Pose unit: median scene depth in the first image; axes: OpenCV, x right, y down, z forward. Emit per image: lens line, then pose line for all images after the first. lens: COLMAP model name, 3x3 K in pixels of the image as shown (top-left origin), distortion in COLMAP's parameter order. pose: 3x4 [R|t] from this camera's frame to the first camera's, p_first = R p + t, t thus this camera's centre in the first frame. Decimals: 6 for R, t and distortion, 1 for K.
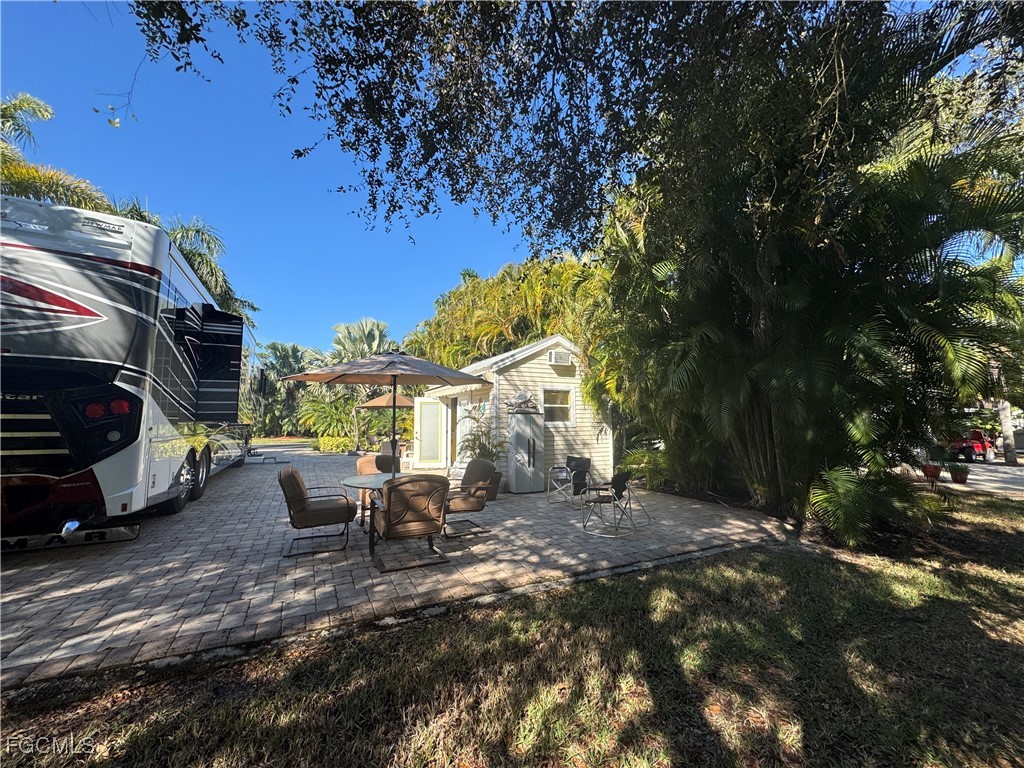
lens RADIAL K [[406.4, 0, 509.9], [0, 406.4, 384.5], [0, 0, 1]] dist [-0.002401, 0.000199]
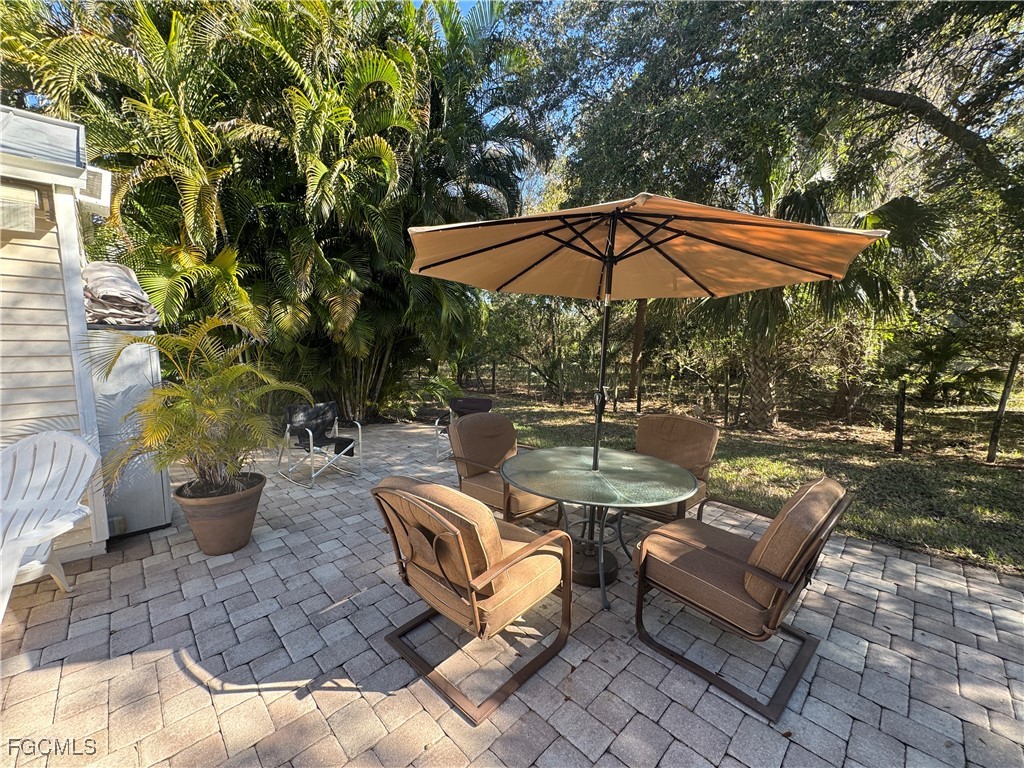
lens RADIAL K [[405.6, 0, 510.1], [0, 405.6, 383.4], [0, 0, 1]] dist [-0.001502, 0.000180]
pose [[-0.303342, -0.100955, 0.947519, -0.873254], [-0.096244, 0.992533, 0.074940, 0.116476], [-0.948009, -0.068461, -0.310793, 1.519344]]
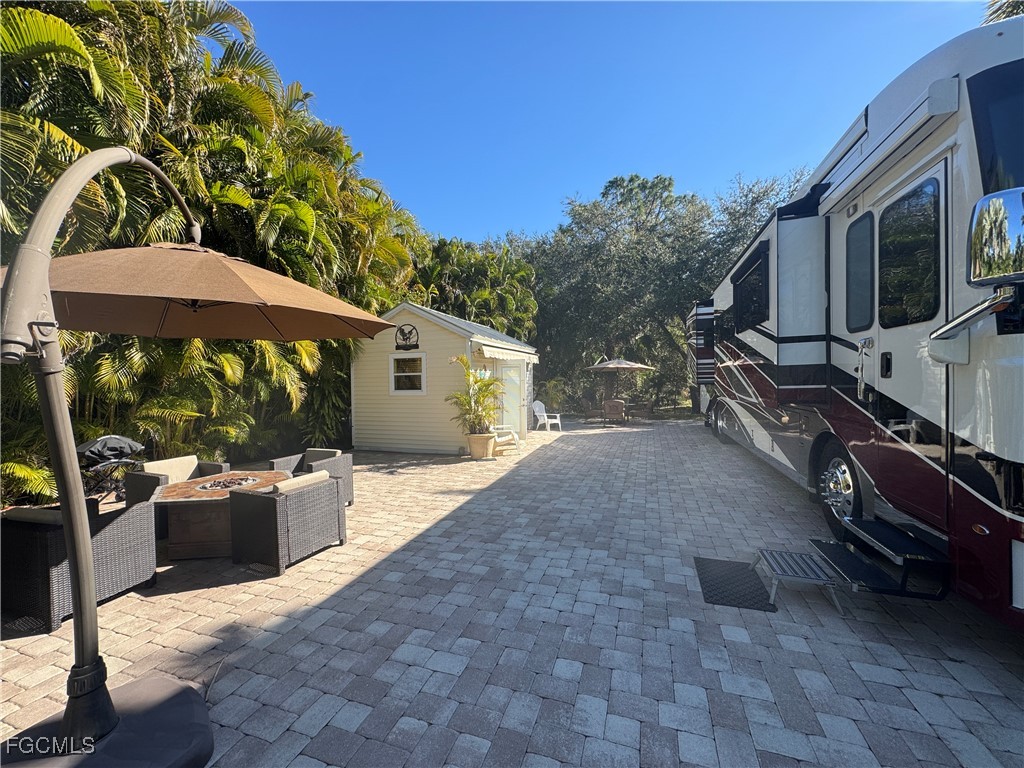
lens RADIAL K [[406.4, 0, 509.9], [0, 406.4, 384.5], [0, 0, 1]] dist [-0.002401, 0.000199]
pose [[-0.699406, 0.004723, 0.714709, -2.122032], [-0.051084, 0.997090, -0.056579, 0.349521], [-0.712897, -0.076082, -0.697129, 4.171638]]
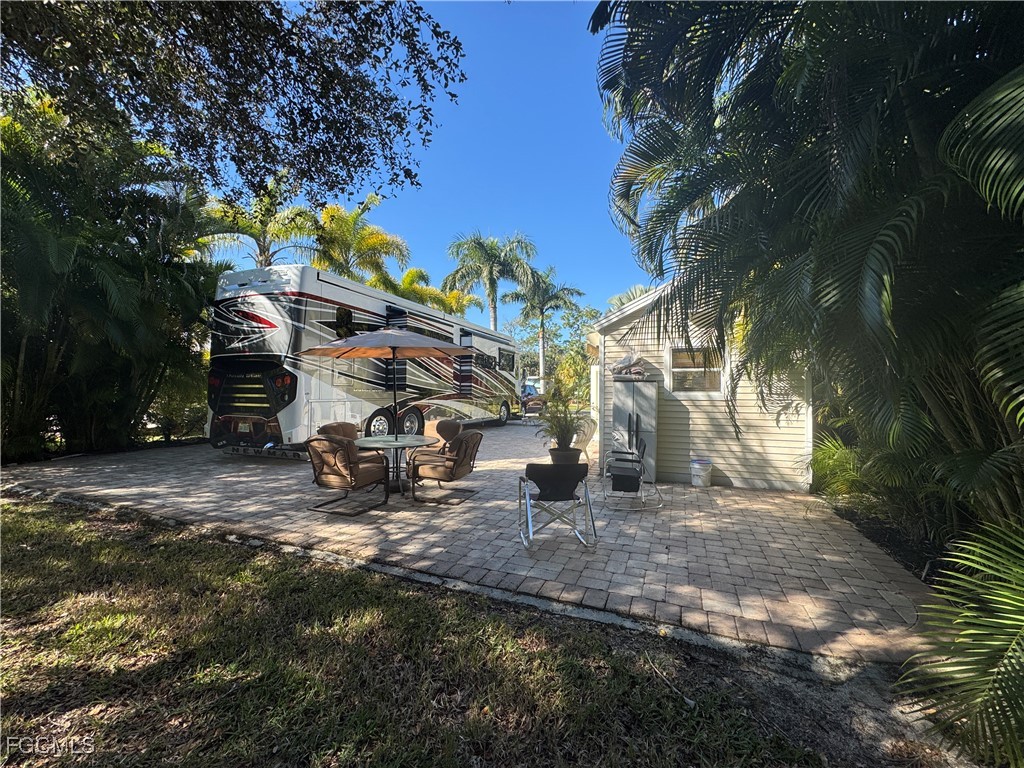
lens RADIAL K [[407.6, 0, 512.0], [0, 407.6, 384.0], [0, 0, 1]] dist [-0.001019, 0.000396]
pose [[0.657961, -0.007779, -0.753012, 0.940744], [0.061455, 0.997166, 0.043397, 0.055314], [0.750540, -0.074830, 0.656574, 0.606745]]
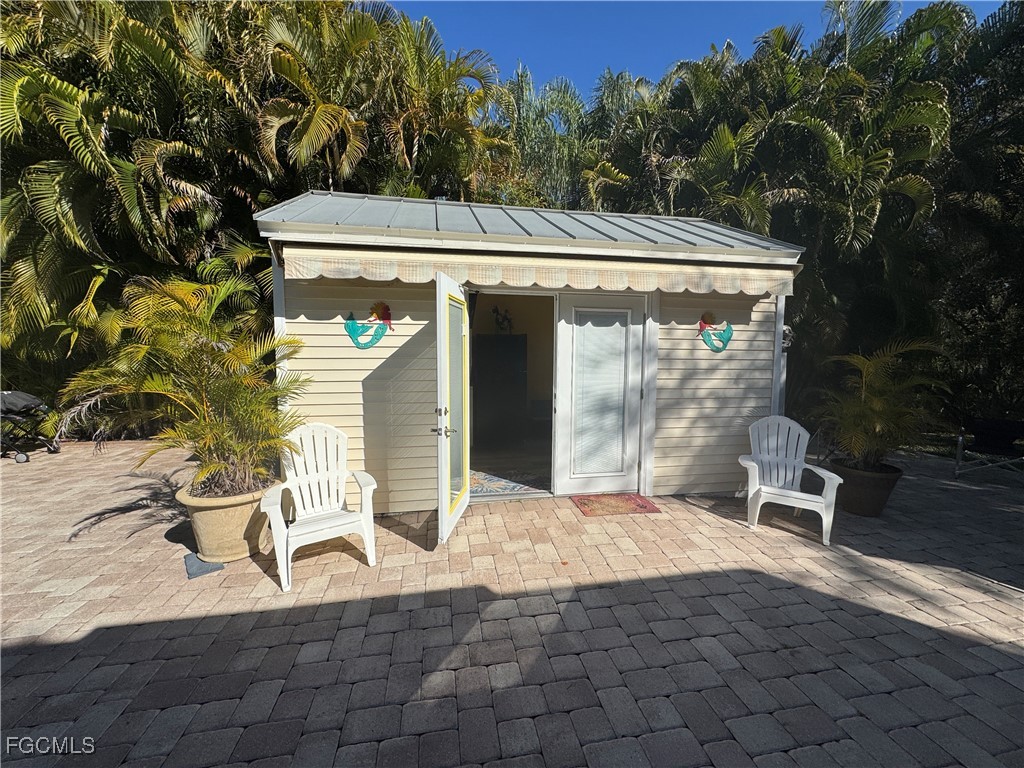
lens RADIAL K [[406.4, 0, 509.9], [0, 406.4, 384.5], [0, 0, 1]] dist [-0.002401, 0.000199]
pose [[0.280670, -0.075522, 0.956828, -1.197191], [-0.098055, 0.989427, 0.106858, 0.178618], [-0.954782, -0.123814, 0.270298, 2.292957]]
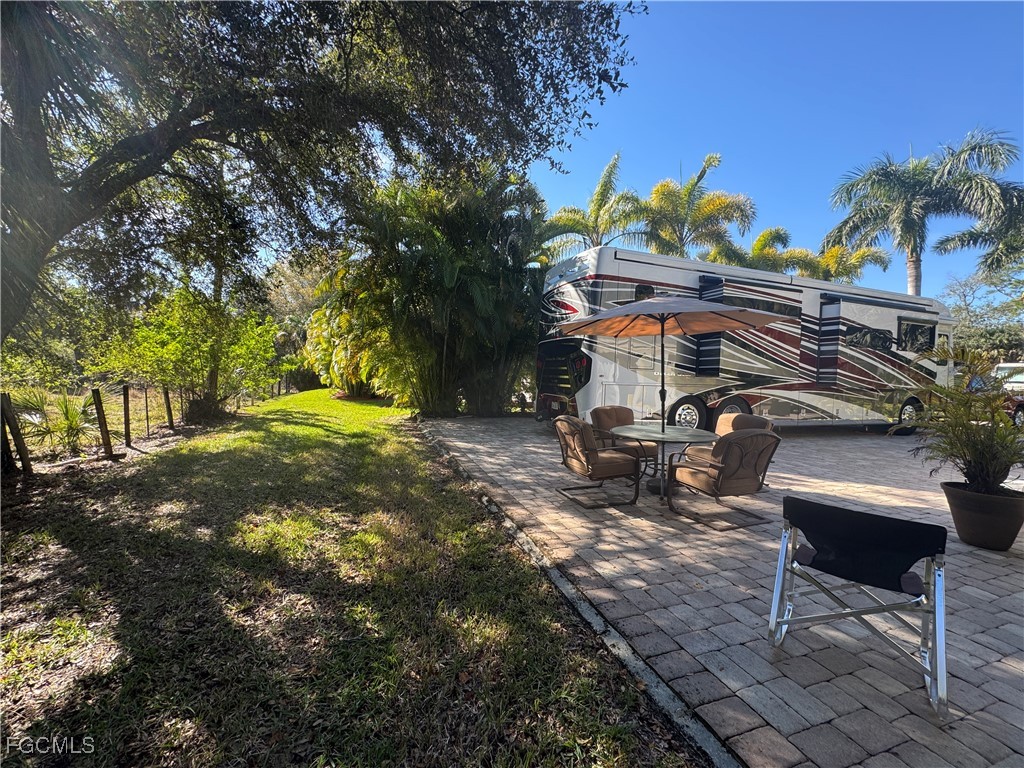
lens RADIAL K [[409.4, 0, 510.2], [0, 409.4, 383.2], [0, 0, 1]] dist [-0.003134, 0.000366]
pose [[-0.128824, 0.020514, -0.991455, 0.831376], [0.060289, 0.998099, 0.012818, 0.104226], [0.989833, -0.058123, -0.129816, 0.935242]]
